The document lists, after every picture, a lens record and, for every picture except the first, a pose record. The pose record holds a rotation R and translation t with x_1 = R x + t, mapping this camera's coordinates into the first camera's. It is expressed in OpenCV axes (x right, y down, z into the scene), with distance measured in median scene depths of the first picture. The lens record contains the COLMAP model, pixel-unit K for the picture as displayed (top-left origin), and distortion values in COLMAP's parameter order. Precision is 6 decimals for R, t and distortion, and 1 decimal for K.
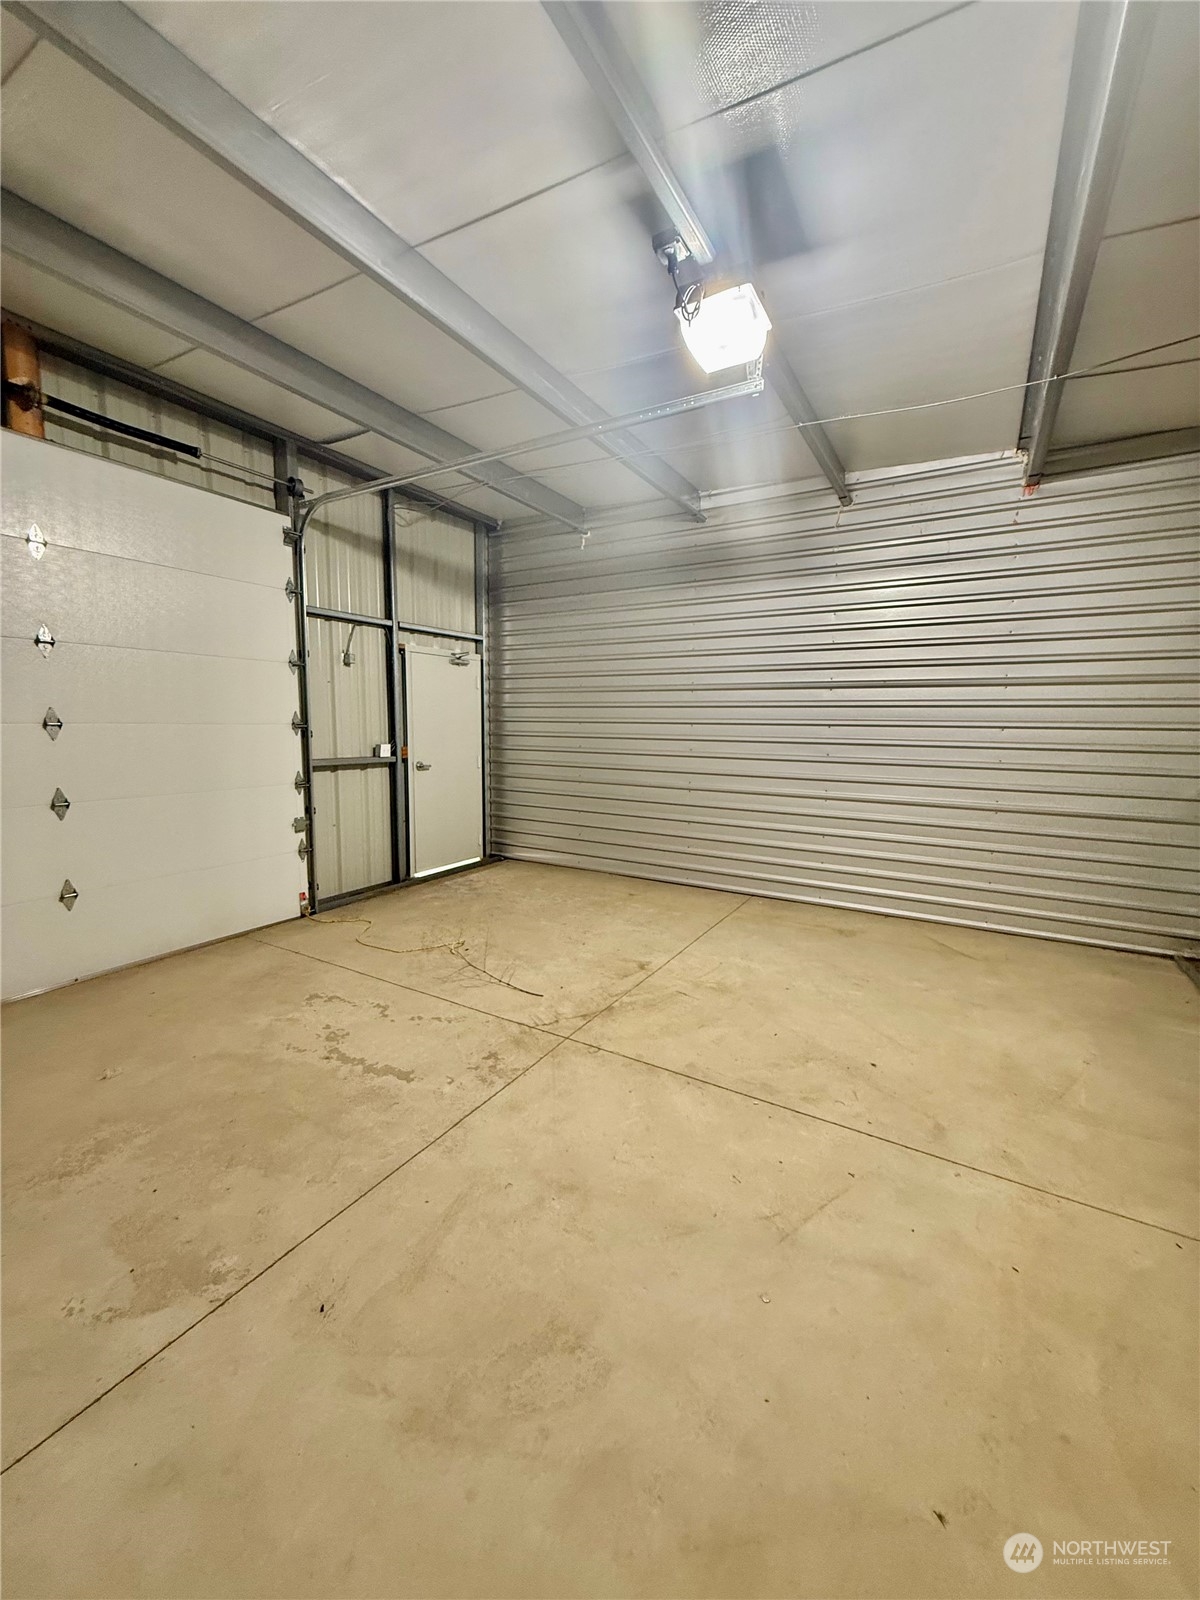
lens RADIAL K [[637.5, 0, 601.3], [0, 637.5, 795.6], [0, 0, 1]] dist [0.000613, -0.000218]
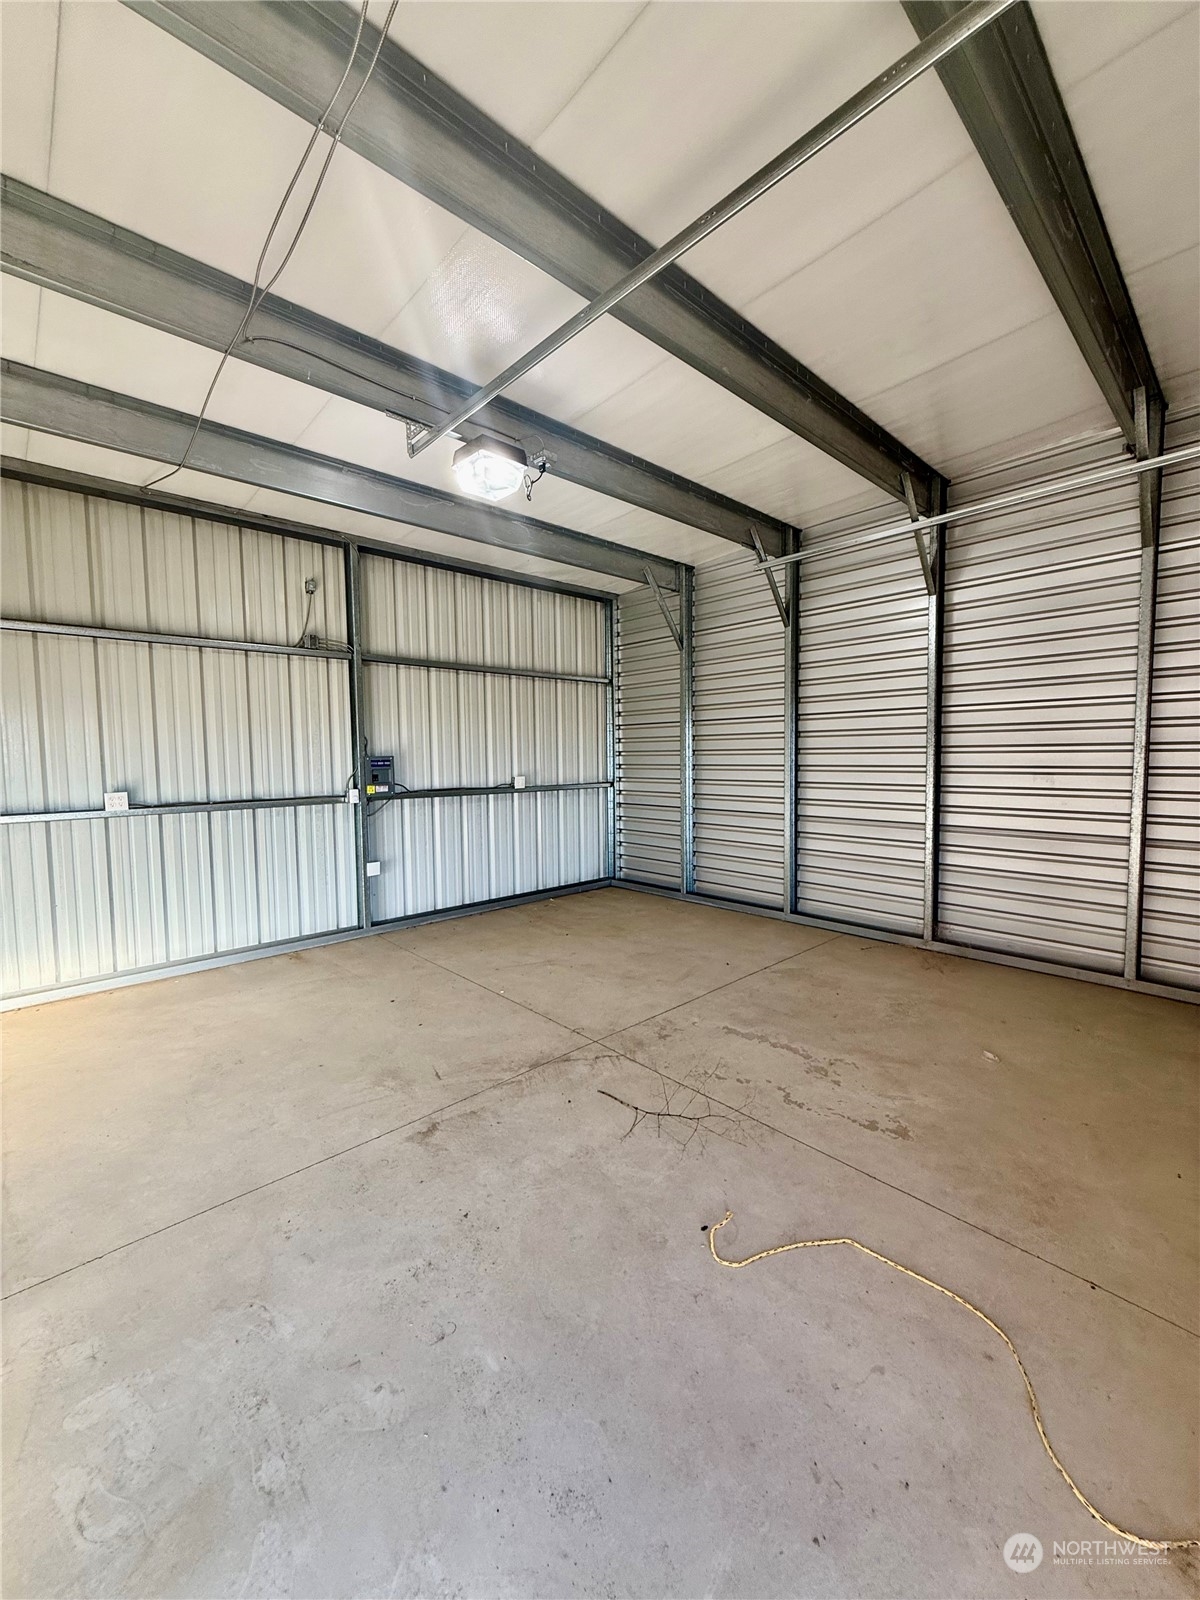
lens RADIAL K [[637.5, 0, 608.5], [0, 637.5, 789.0], [0, 0, 1]] dist [0.000613, -0.000218]
pose [[-0.961644, -0.013979, 0.273945, -0.305376], [0.033835, 0.985029, 0.169036, -0.192463], [-0.272207, 0.171822, -0.946774, 1.613005]]
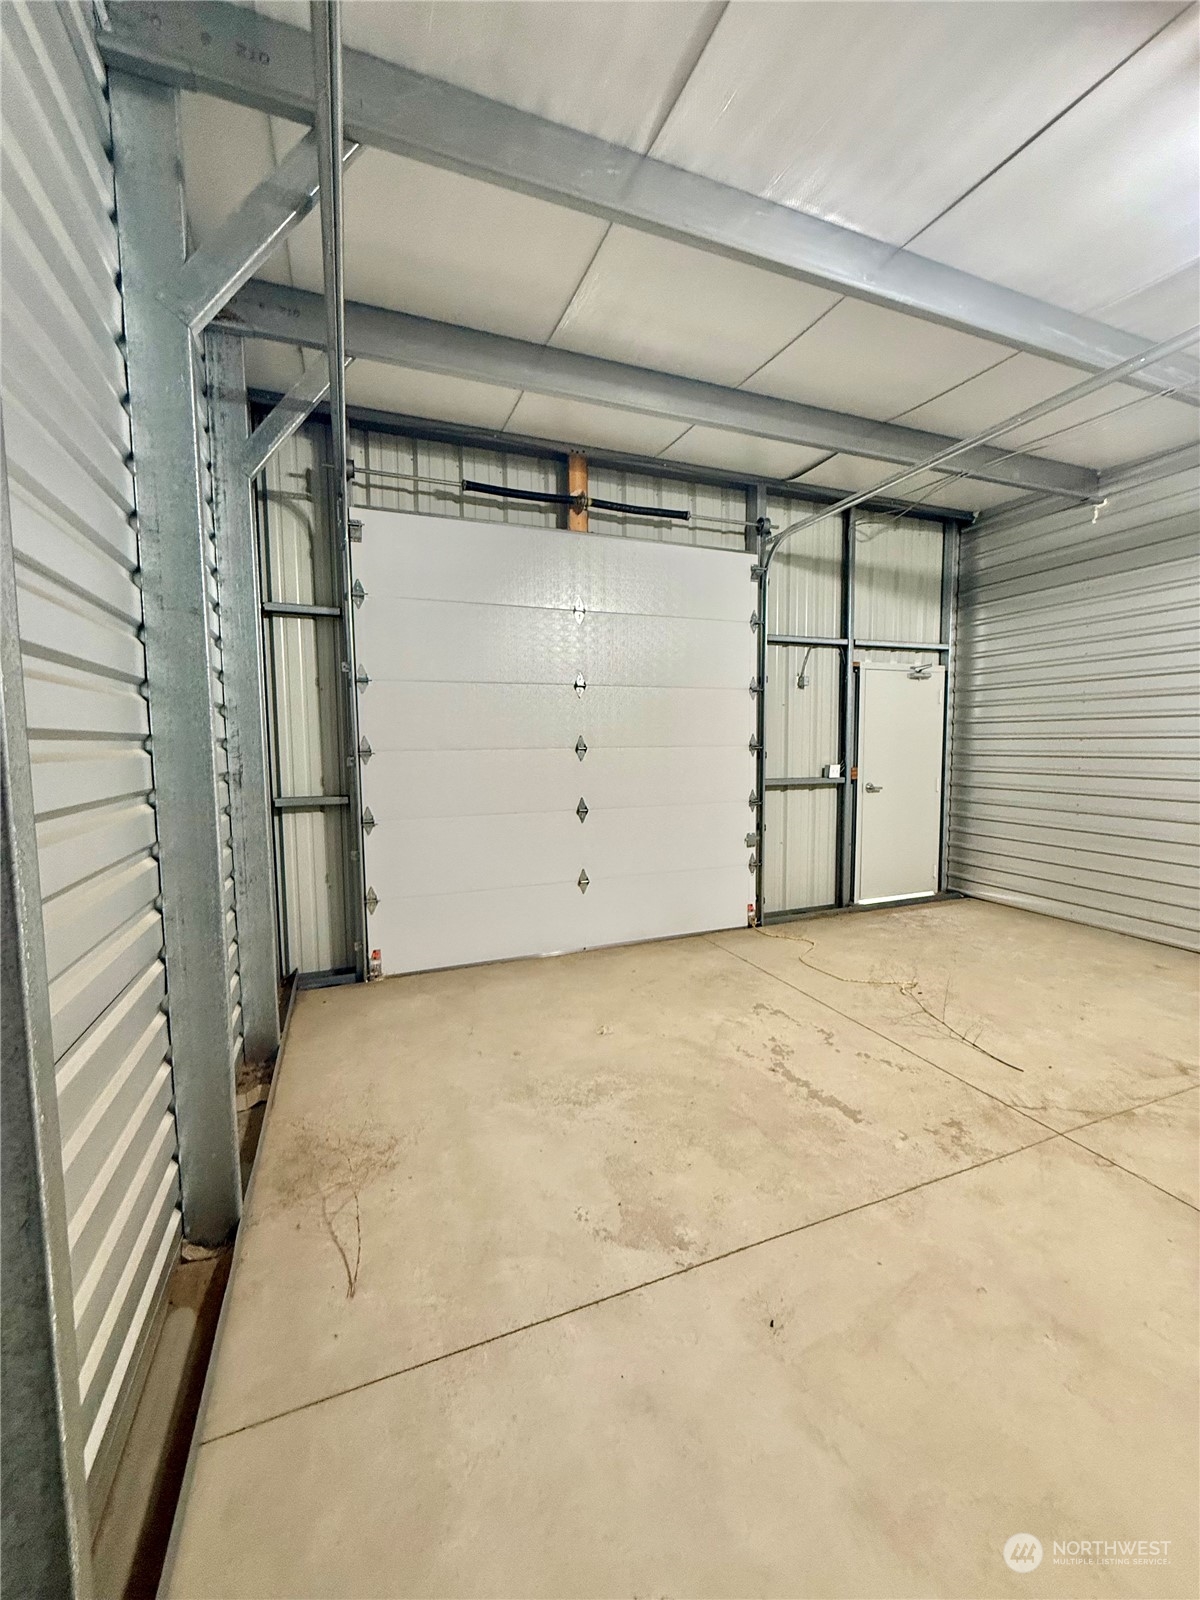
lens RADIAL K [[637.5, 0, 600.0], [0, 637.5, 795.9], [0, 0, 1]] dist [0.000613, -0.000218]
pose [[0.789177, 0.033232, -0.613266, -0.027742], [-0.052744, 0.998513, -0.013765, 0.000109], [0.611897, 0.043209, 0.789756, 0.001196]]
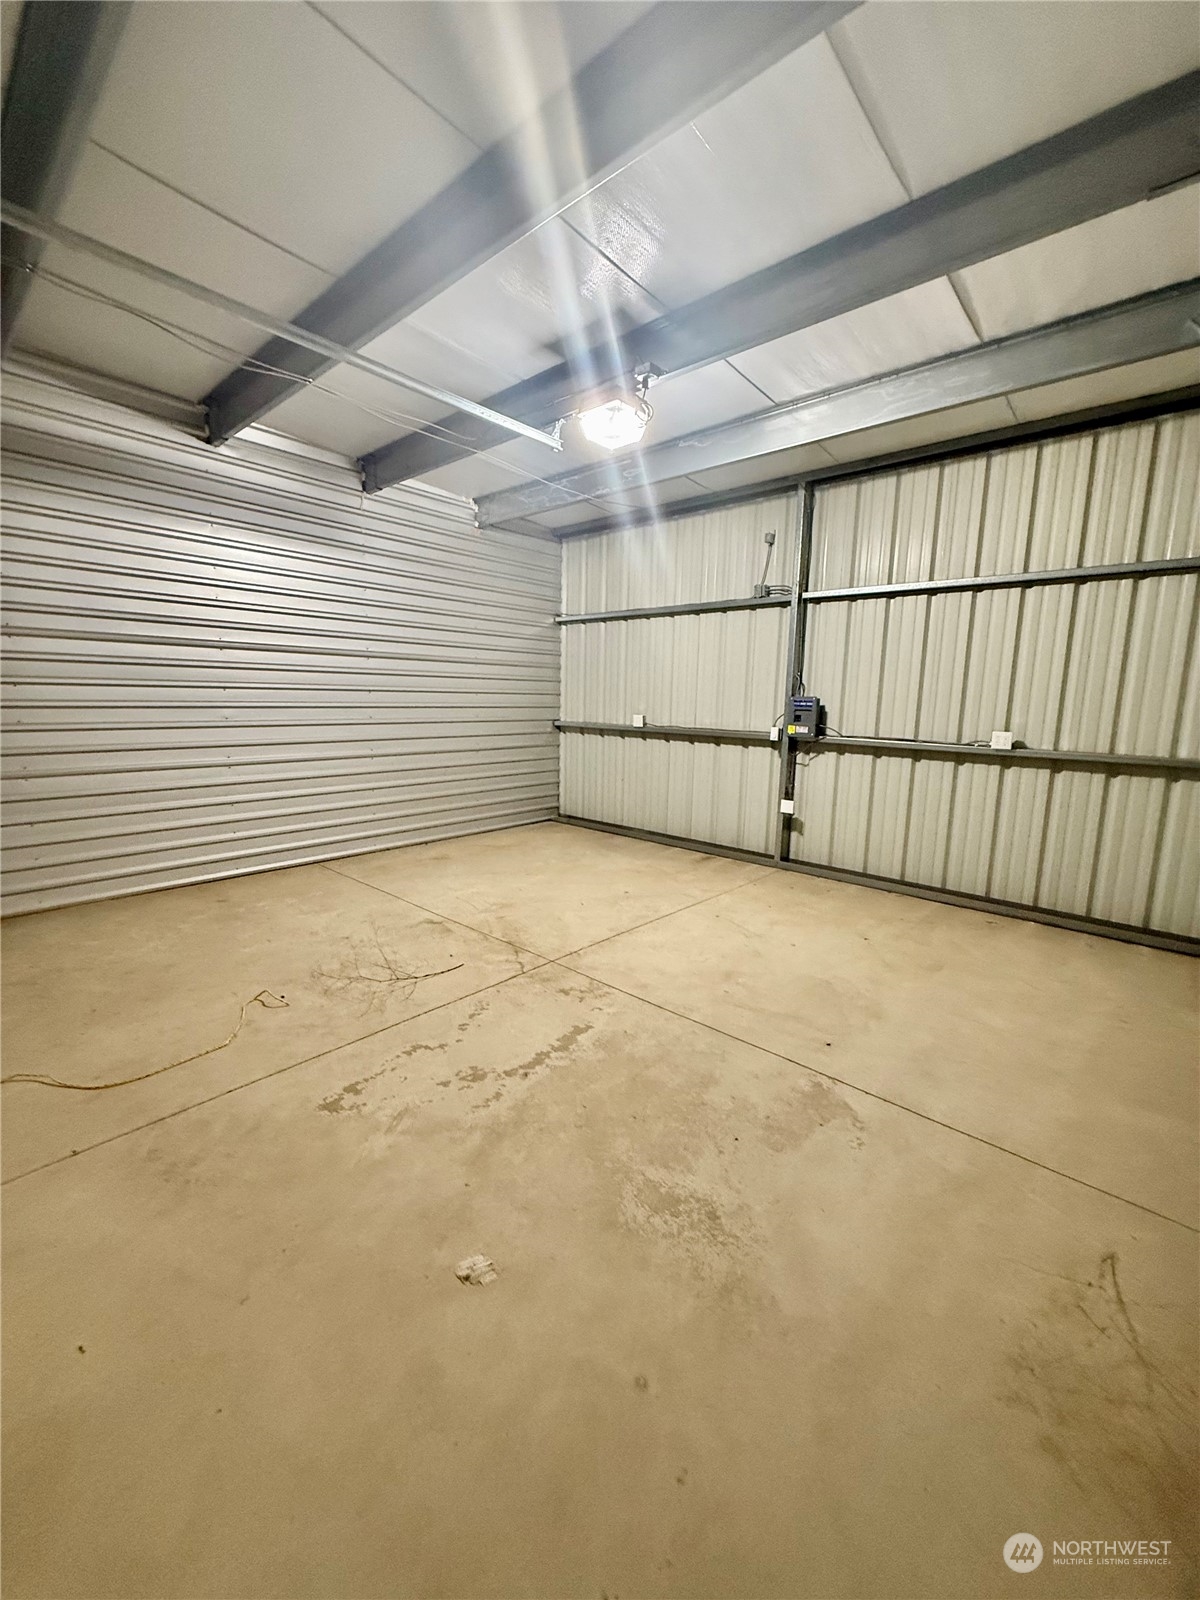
lens RADIAL K [[637.5, 0, 599.1], [0, 637.5, 795.8], [0, 0, 1]] dist [0.000613, -0.000218]
pose [[0.196770, -0.160792, 0.967175, -0.933507], [0.095907, 0.984886, 0.144224, -0.070273], [-0.975748, 0.064380, 0.209217, 0.531862]]
